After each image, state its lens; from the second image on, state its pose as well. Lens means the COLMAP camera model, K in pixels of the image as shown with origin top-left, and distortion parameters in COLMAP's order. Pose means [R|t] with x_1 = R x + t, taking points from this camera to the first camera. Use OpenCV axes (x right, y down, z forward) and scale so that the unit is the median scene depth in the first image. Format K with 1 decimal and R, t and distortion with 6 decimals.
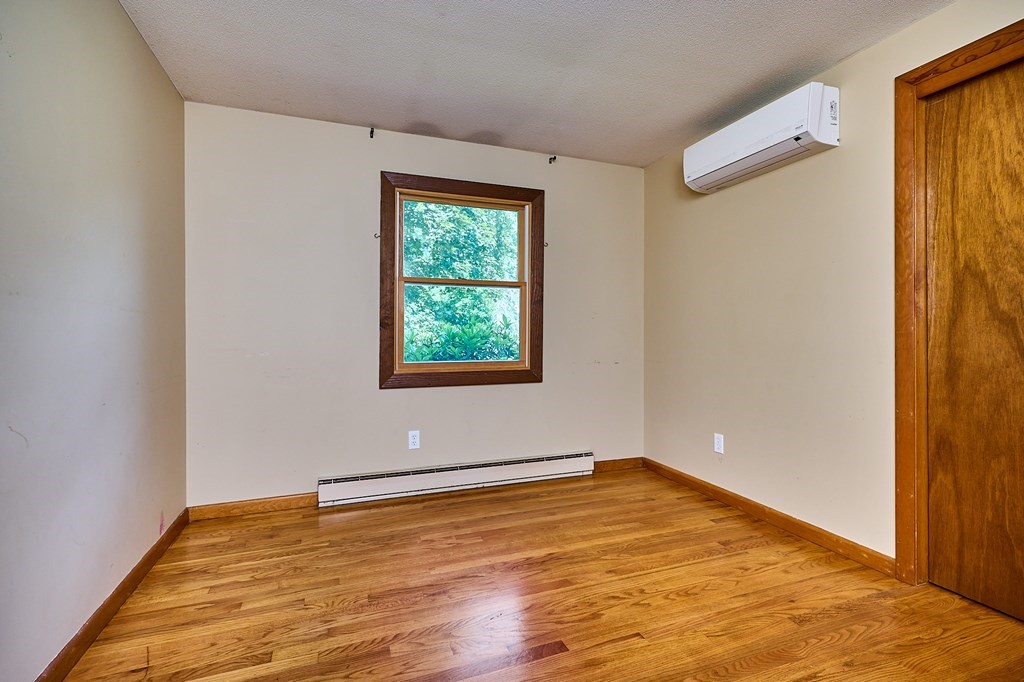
lens RADIAL K [[439.5, 0, 512.6], [0, 439.5, 332.5], [0, 0, 1]] dist [-0.001068, -0.000013]
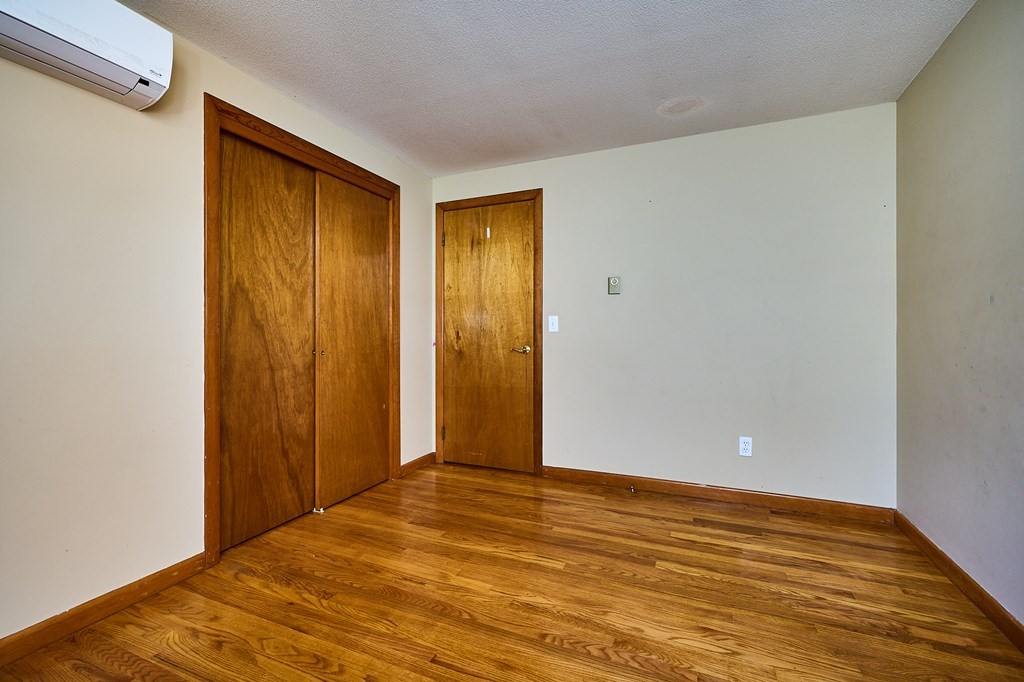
lens RADIAL K [[439.5, 0, 512.6], [0, 439.5, 332.5], [0, 0, 1]] dist [-0.001068, -0.000013]
pose [[-0.706870, 0.003125, 0.707337, -0.426690], [0.001026, 0.999994, -0.003392, -0.001606], [-0.707343, -0.001672, -0.706868, 1.339606]]
